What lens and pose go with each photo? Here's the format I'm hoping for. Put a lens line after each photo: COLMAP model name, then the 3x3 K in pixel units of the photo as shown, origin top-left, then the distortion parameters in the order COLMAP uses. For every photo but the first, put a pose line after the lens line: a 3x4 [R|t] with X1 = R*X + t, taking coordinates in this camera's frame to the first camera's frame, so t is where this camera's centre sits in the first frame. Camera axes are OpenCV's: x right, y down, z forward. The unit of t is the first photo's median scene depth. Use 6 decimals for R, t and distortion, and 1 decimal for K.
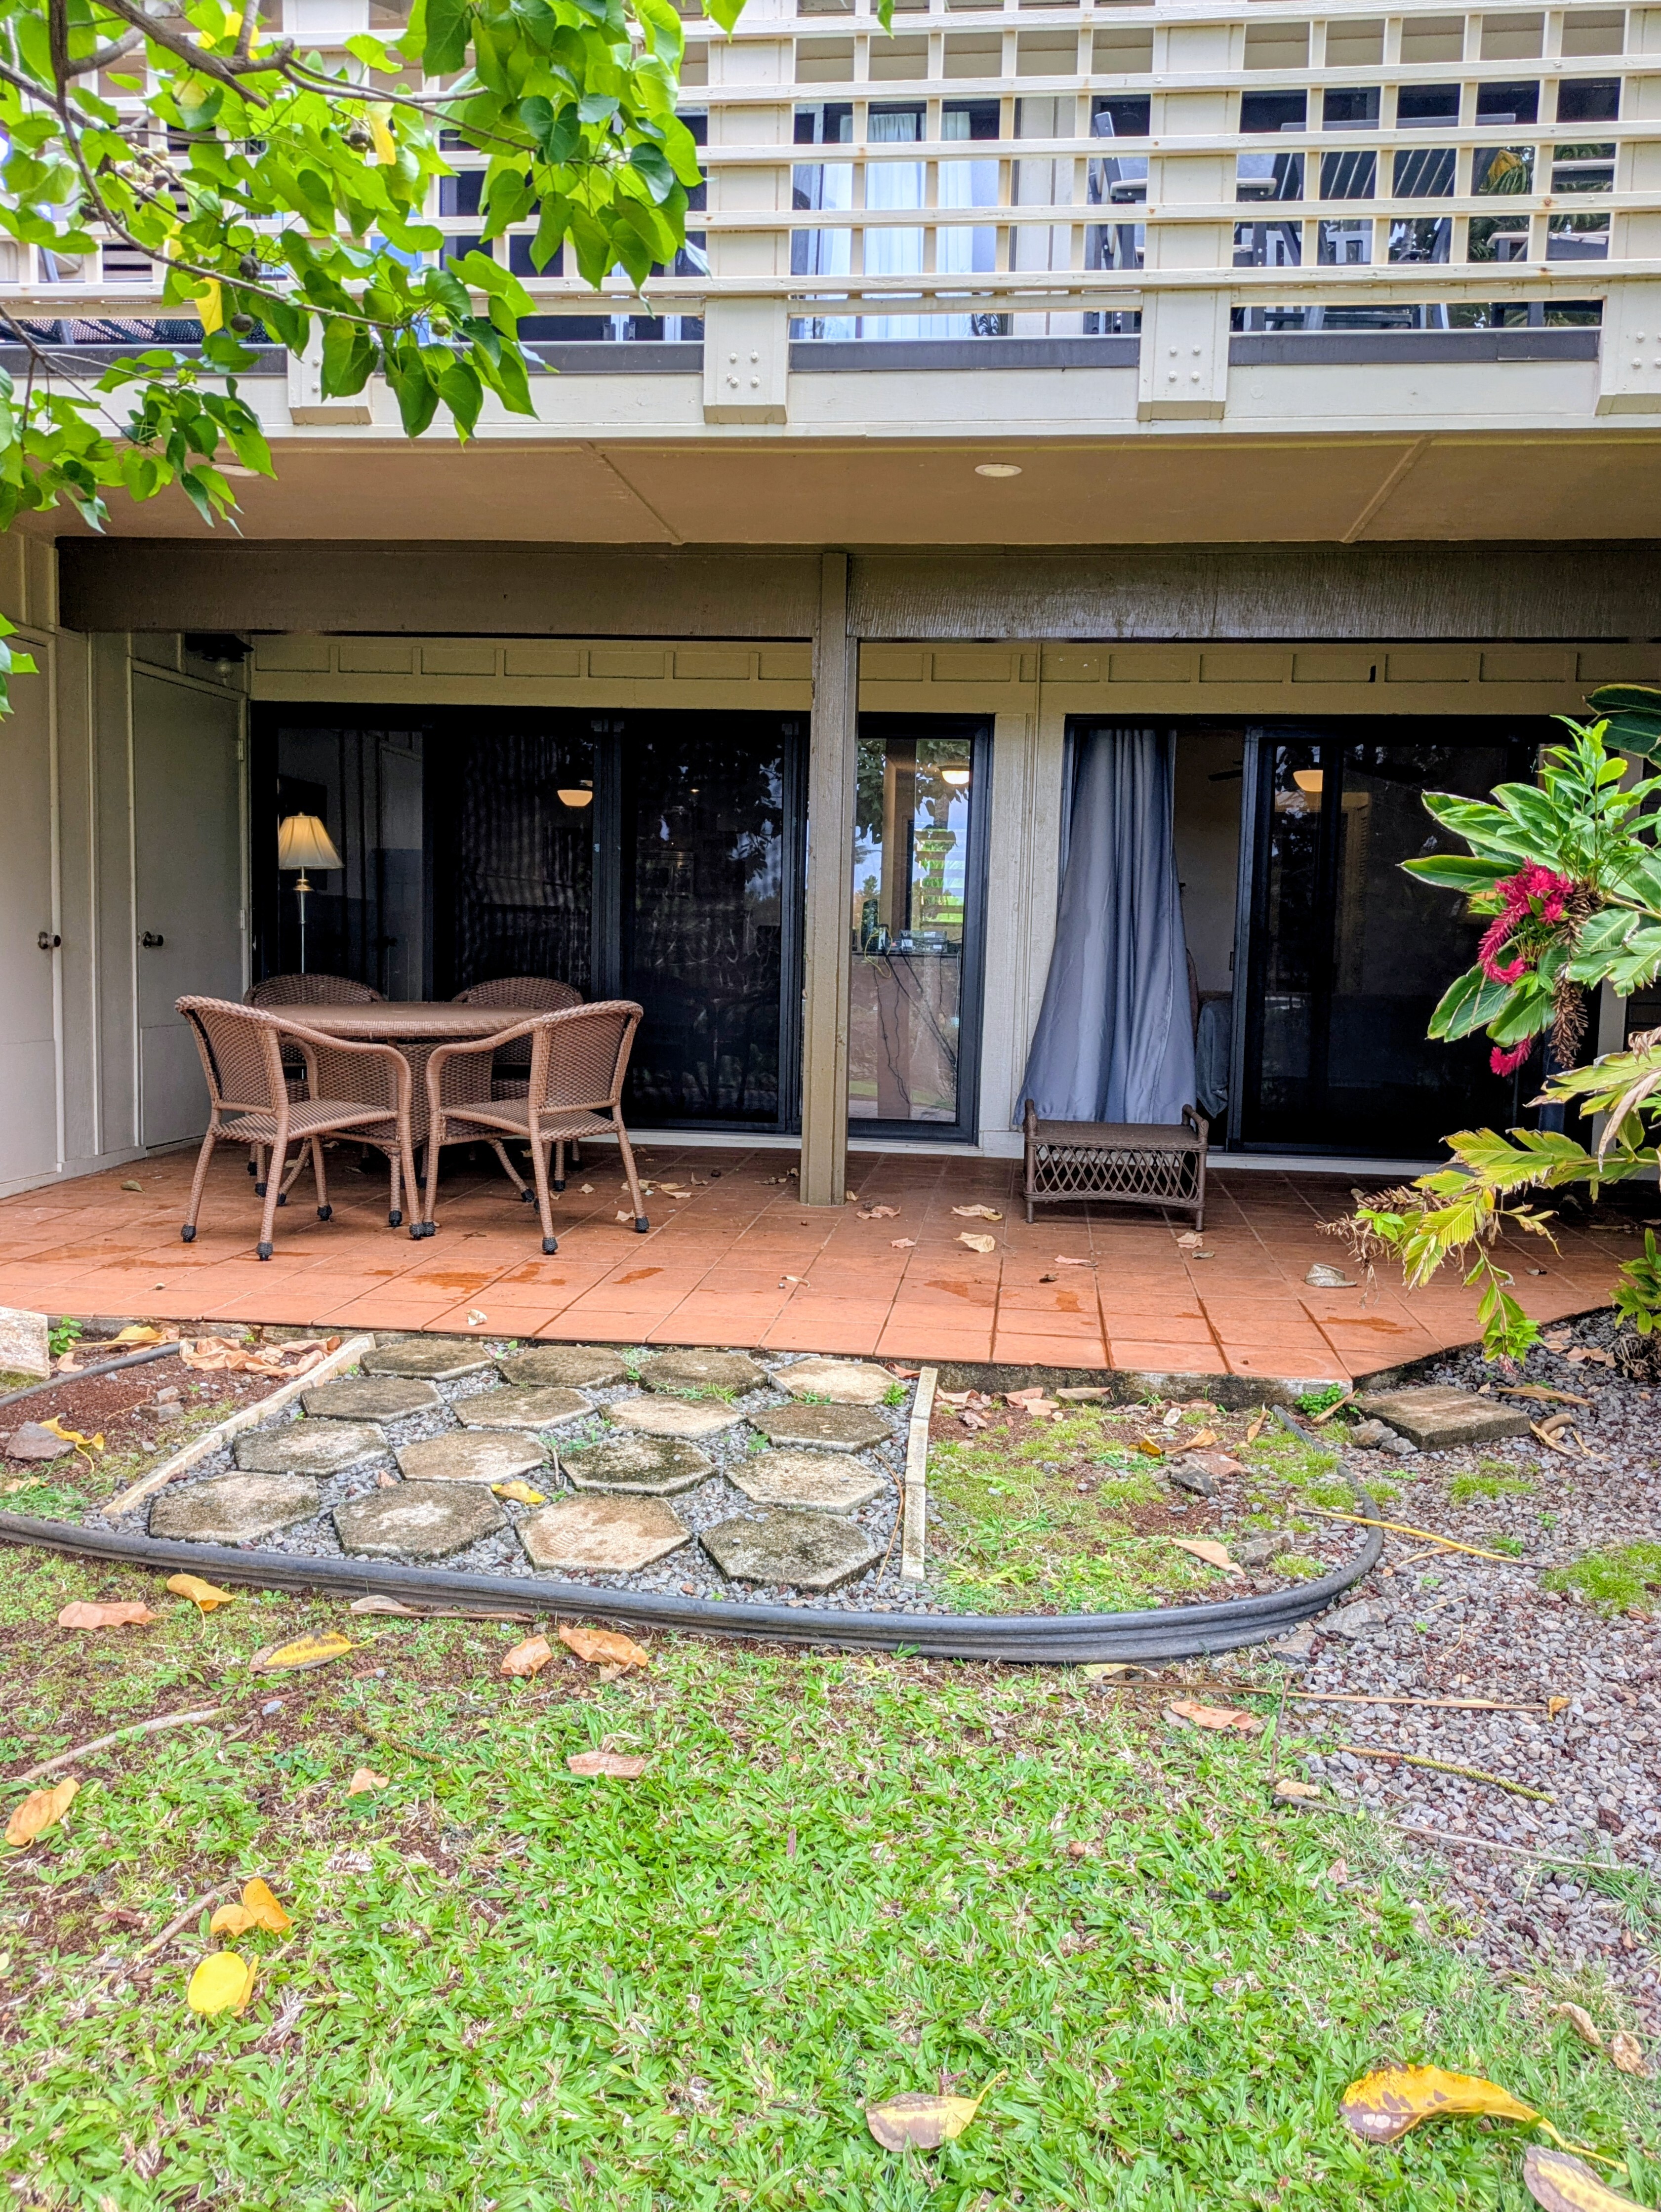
lens RADIAL K [[1679.3, 0, 845.9], [0, 1679.3, 1077.9], [0, 0, 1]] dist [0.034391, -0.032322]
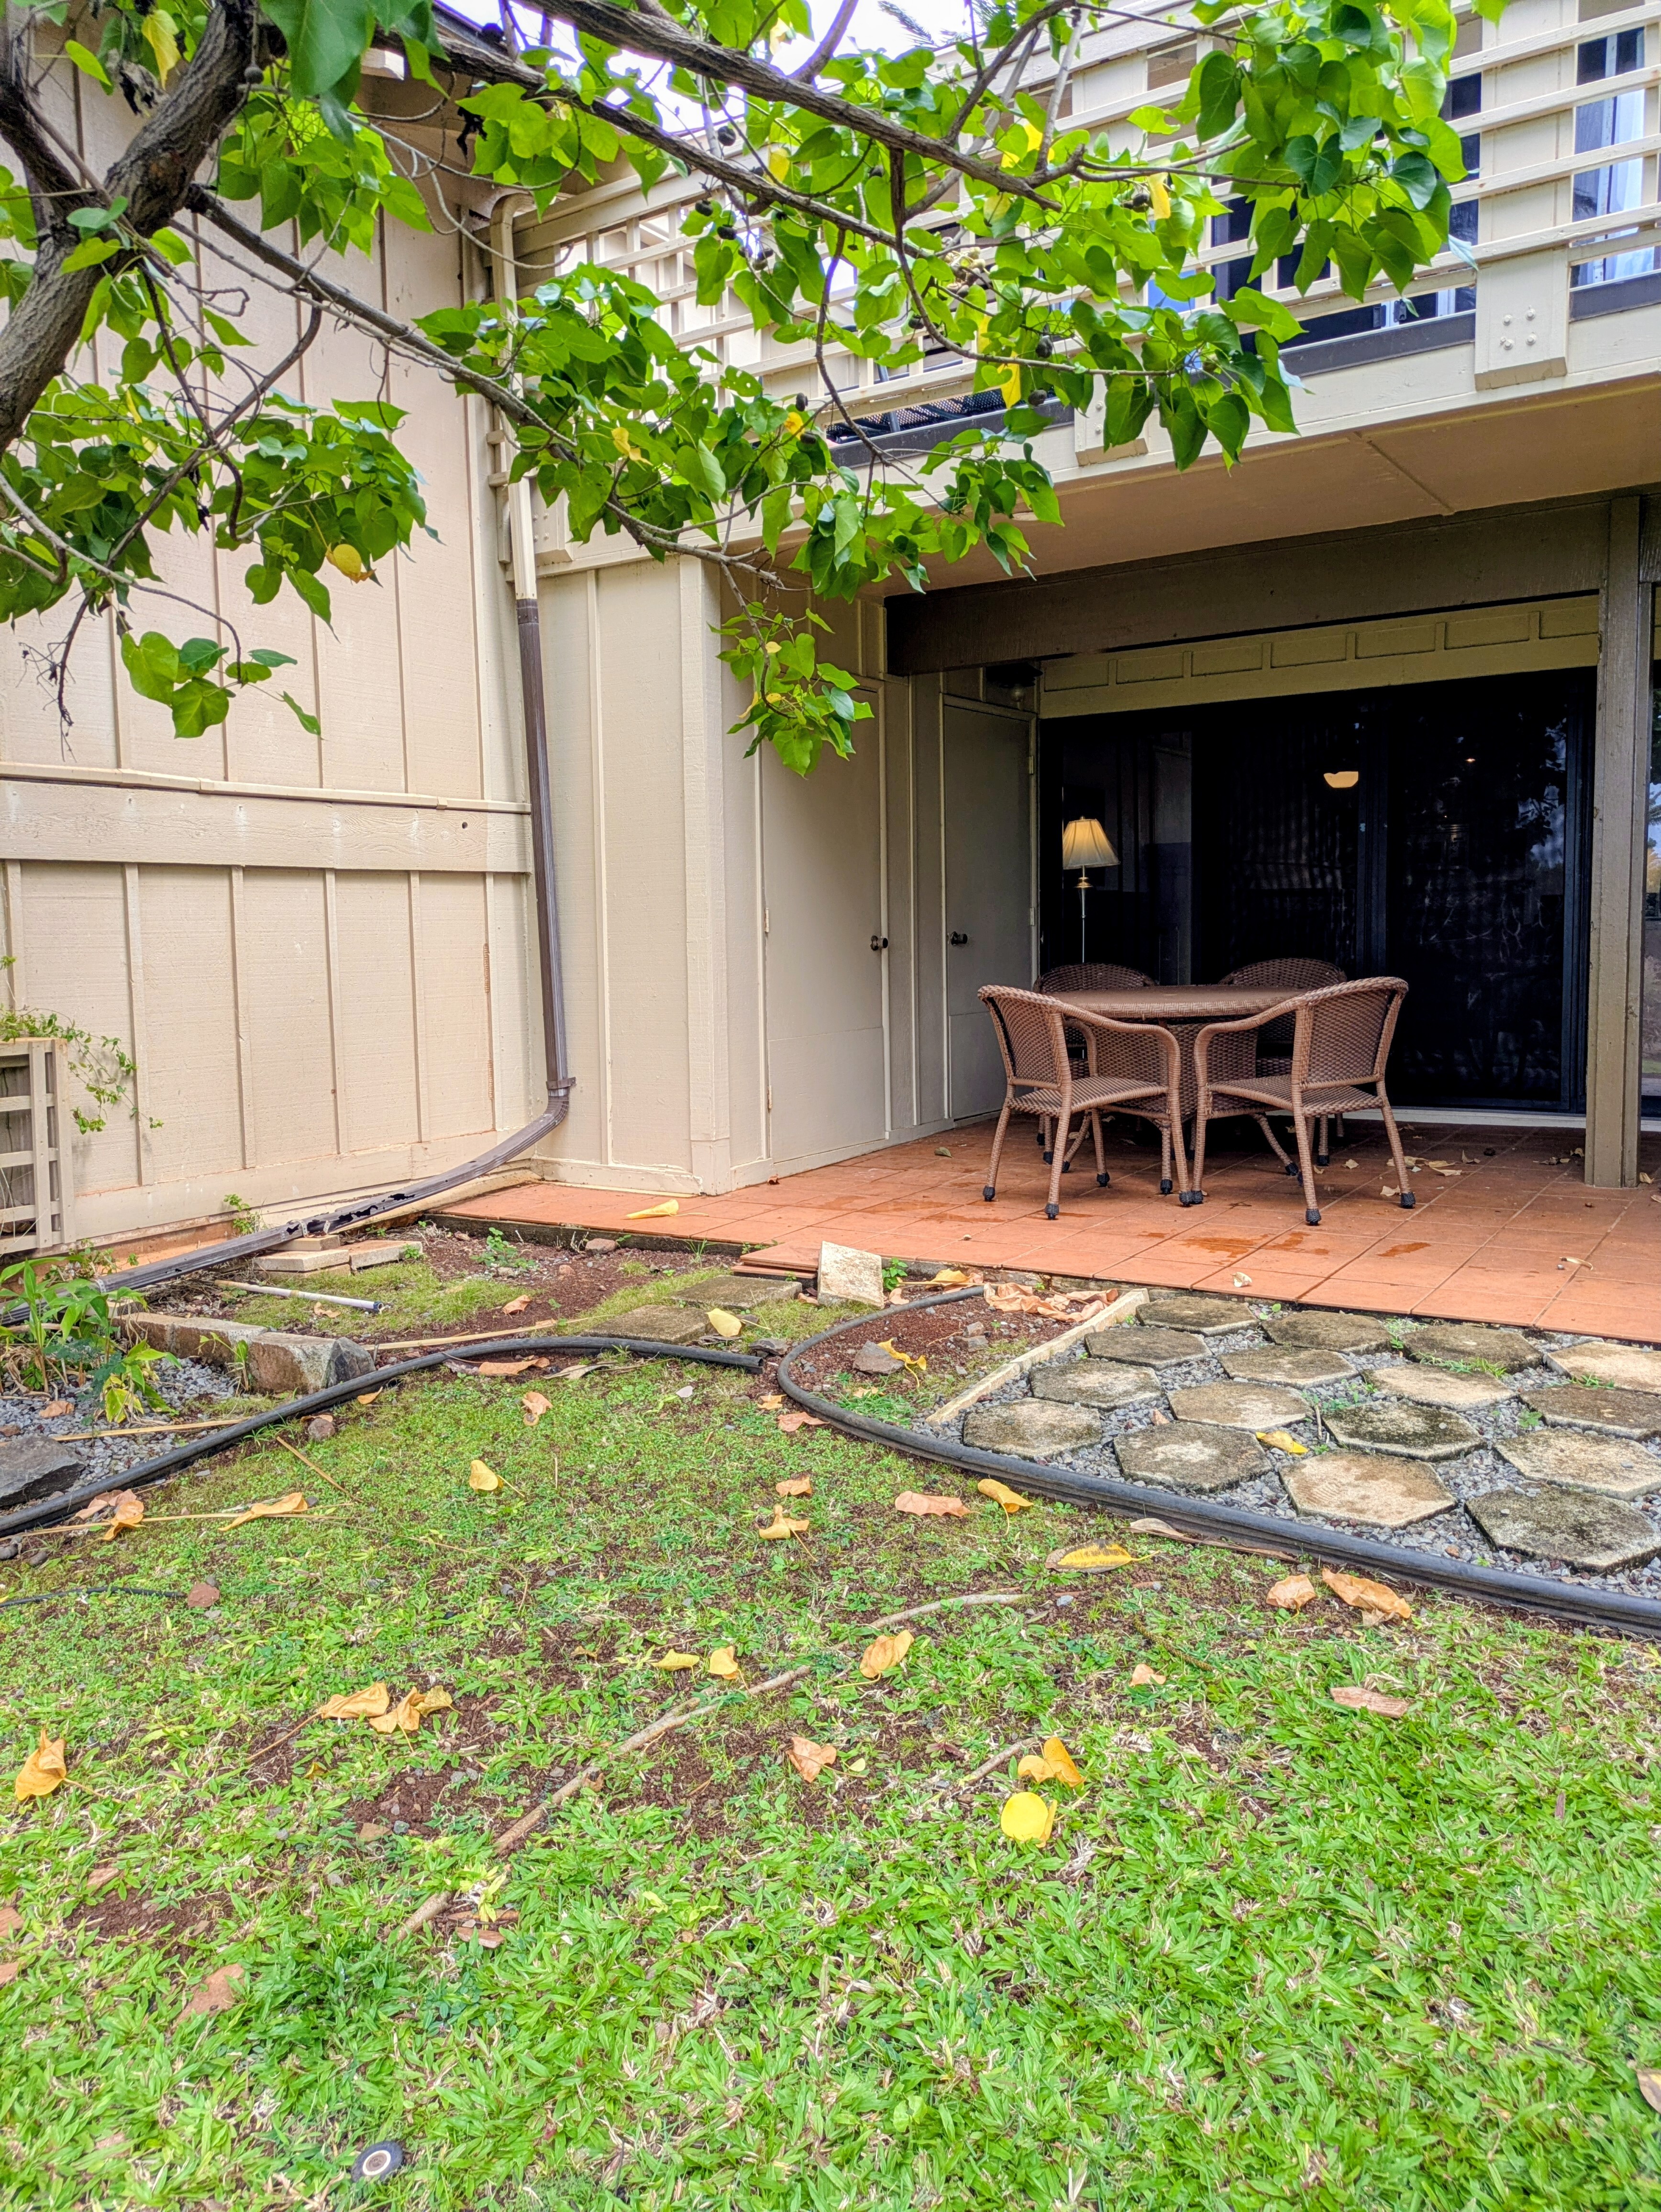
lens RADIAL K [[1606.2, 0, 819.9], [0, 1606.2, 1115.0], [0, 0, 1]] dist [0.032009, -0.029854]
pose [[0.890250, 0.006750, -0.455423, 0.007329], [0.008851, 0.999445, 0.032114, 0.003249], [0.455387, -0.032620, 0.889696, -0.030976]]
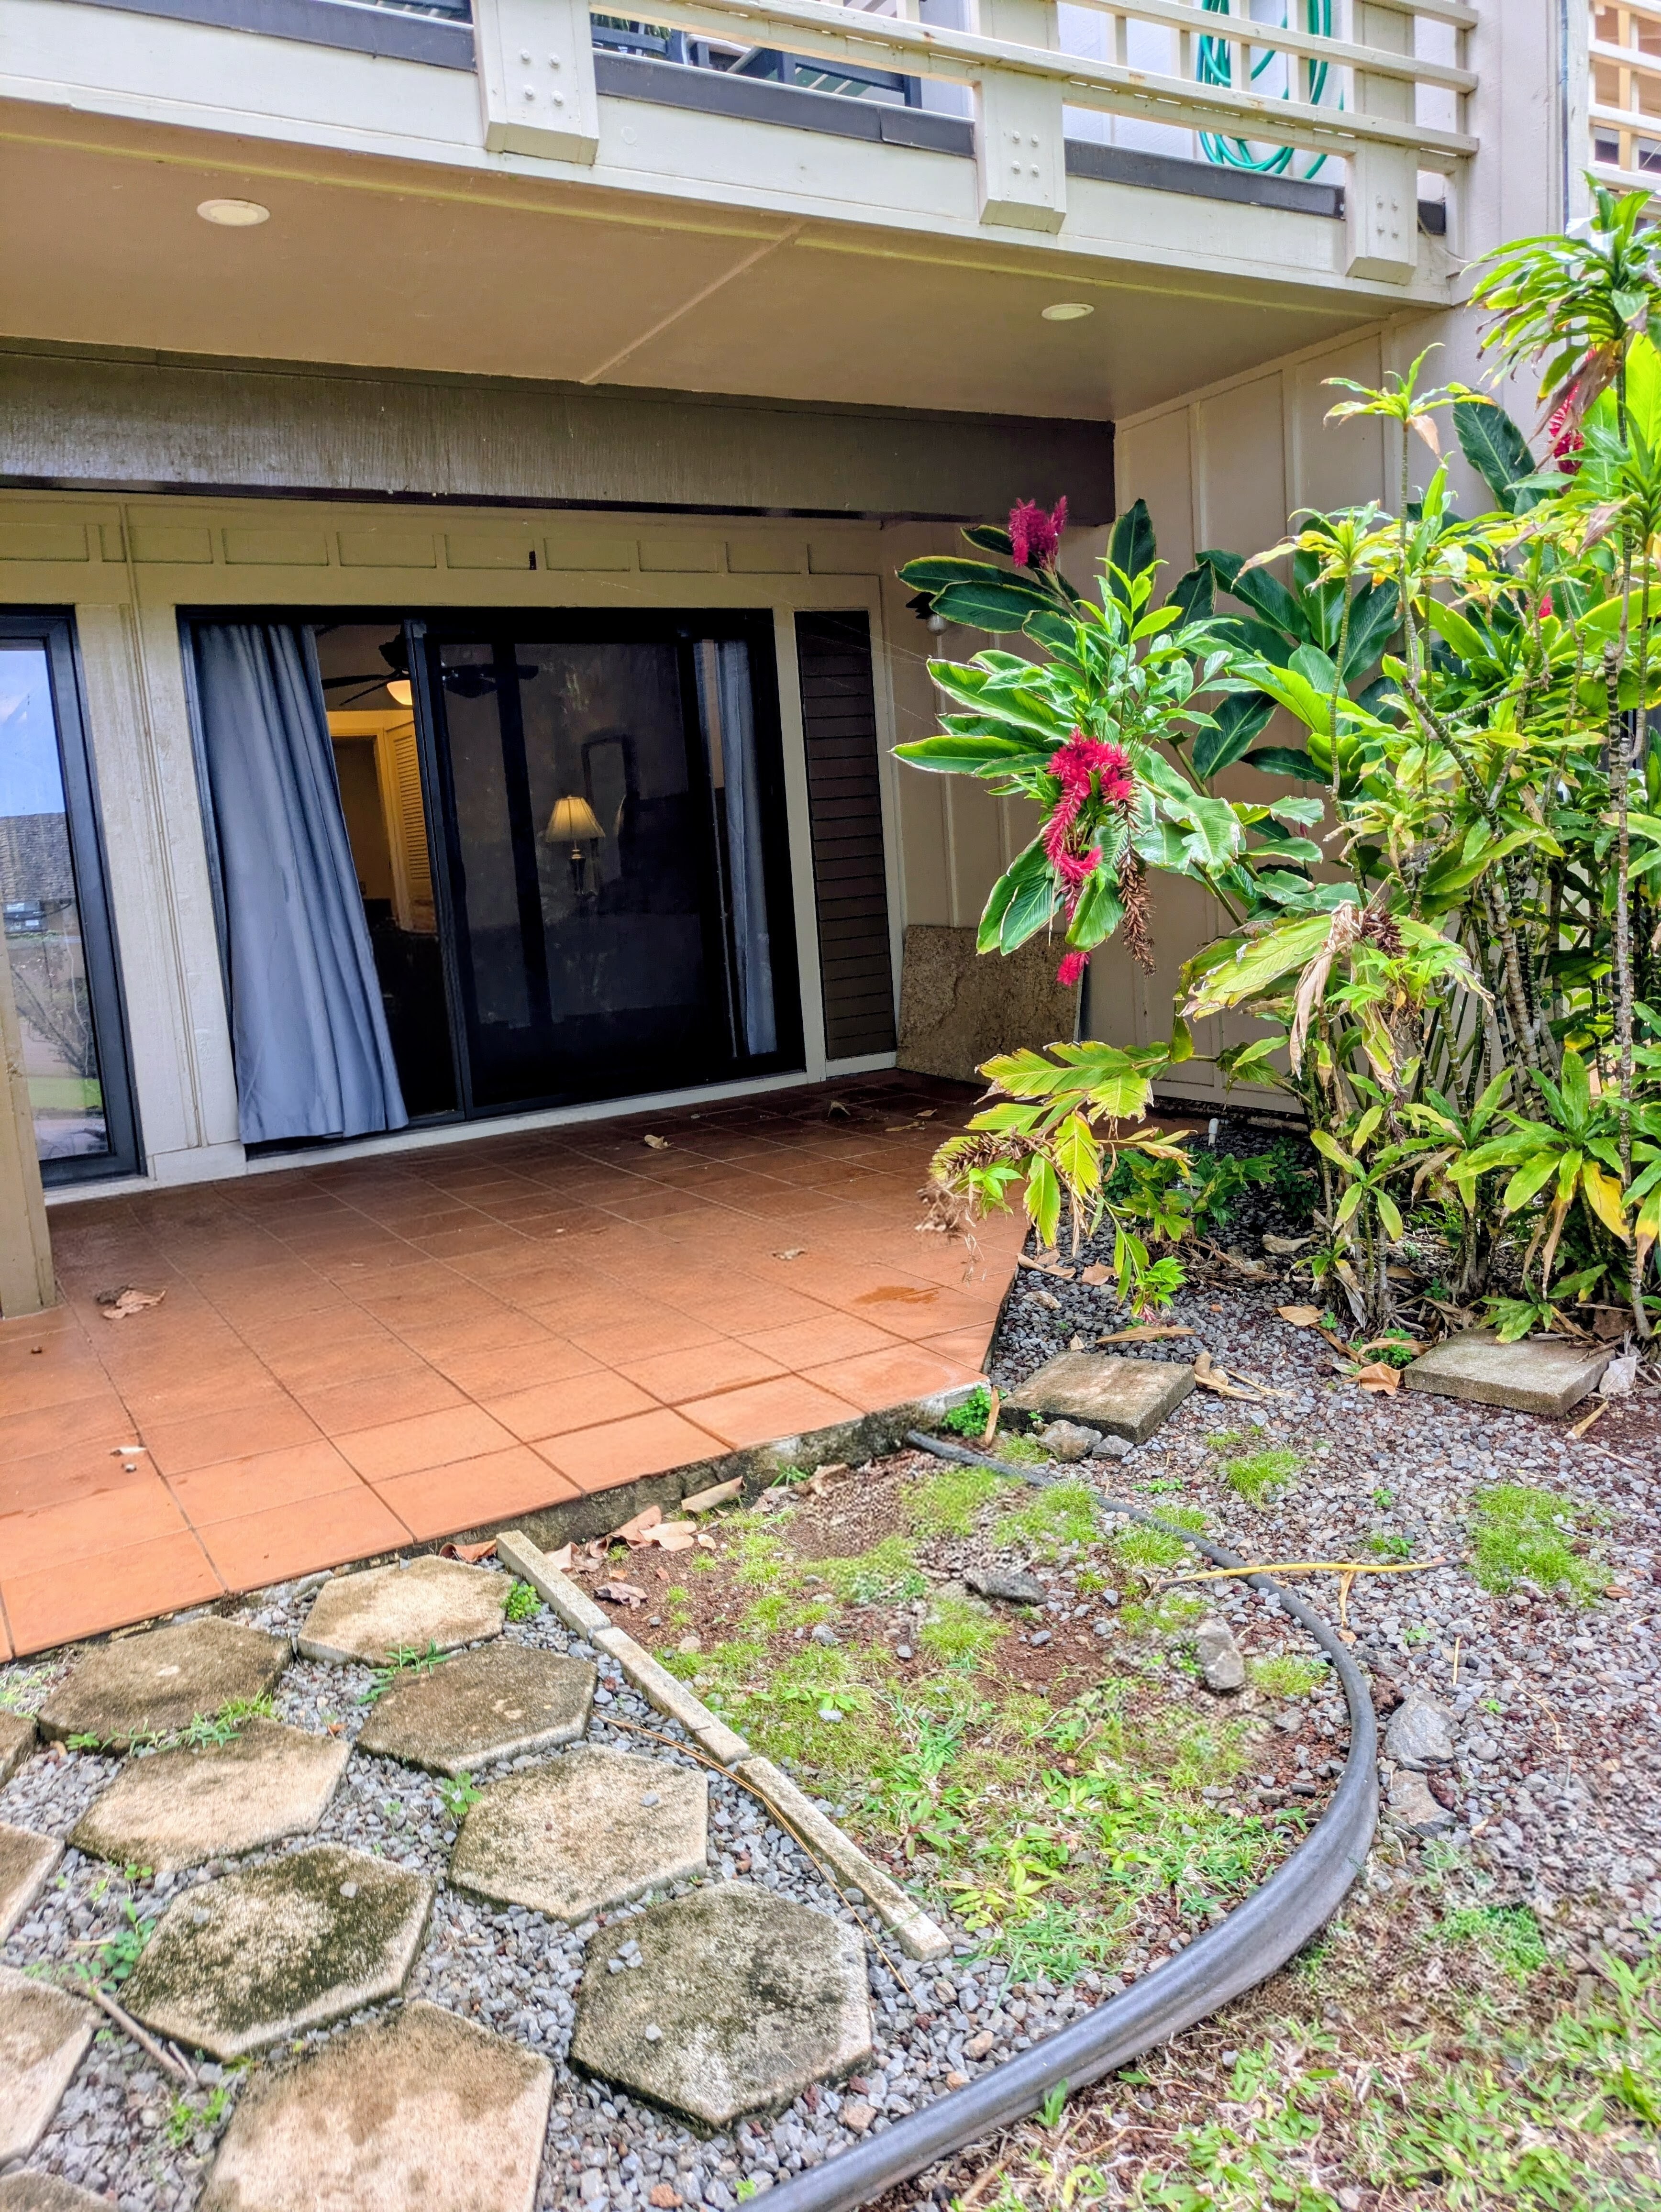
lens RADIAL K [[1665.7, 0, 839.6], [0, 1665.7, 1034.6], [0, 0, 1]] dist [0.088455, -0.062699]
pose [[0.793289, -0.151309, 0.589745, -0.247835], [0.143110, 0.987829, 0.060941, -0.053236], [-0.591788, 0.036054, 0.805287, 0.445819]]
